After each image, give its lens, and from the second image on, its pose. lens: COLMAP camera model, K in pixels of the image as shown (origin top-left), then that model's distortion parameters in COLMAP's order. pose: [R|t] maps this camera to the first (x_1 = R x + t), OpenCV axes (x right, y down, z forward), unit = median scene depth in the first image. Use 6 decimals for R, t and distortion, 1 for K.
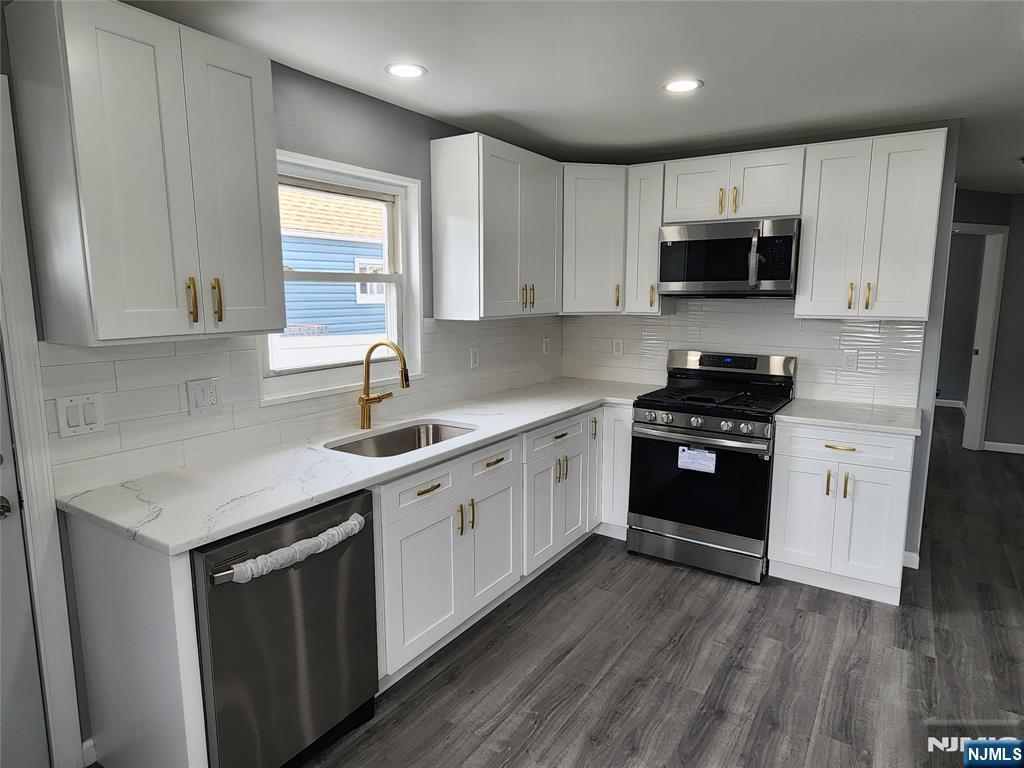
lens RADIAL K [[605.1, 0, 512.0], [0, 605.1, 384.0], [0, 0, 1]] dist [0.003199, -0.000199]
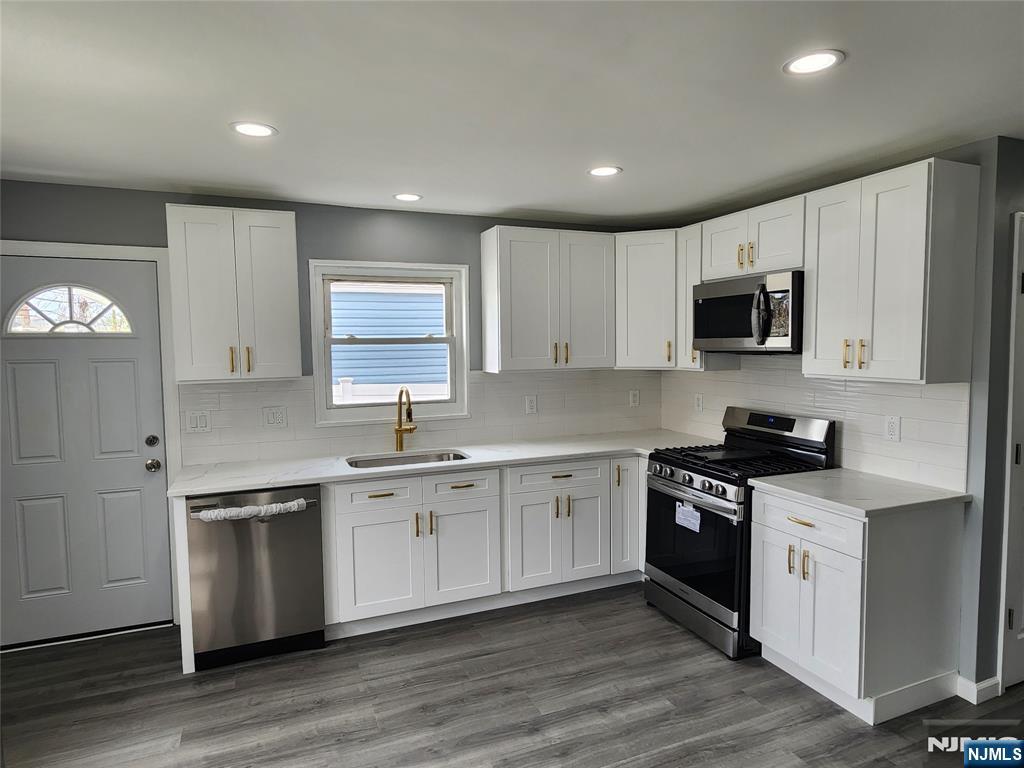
lens RADIAL K [[595.0, 0, 512.0], [0, 595.0, 384.0], [0, 0, 1]] dist [-0.003821, -0.000546]
pose [[0.833752, 0.028638, -0.551396, 0.632567], [-0.071881, 0.995785, -0.056971, -0.016715], [0.547440, 0.087134, 0.832296, 0.011739]]
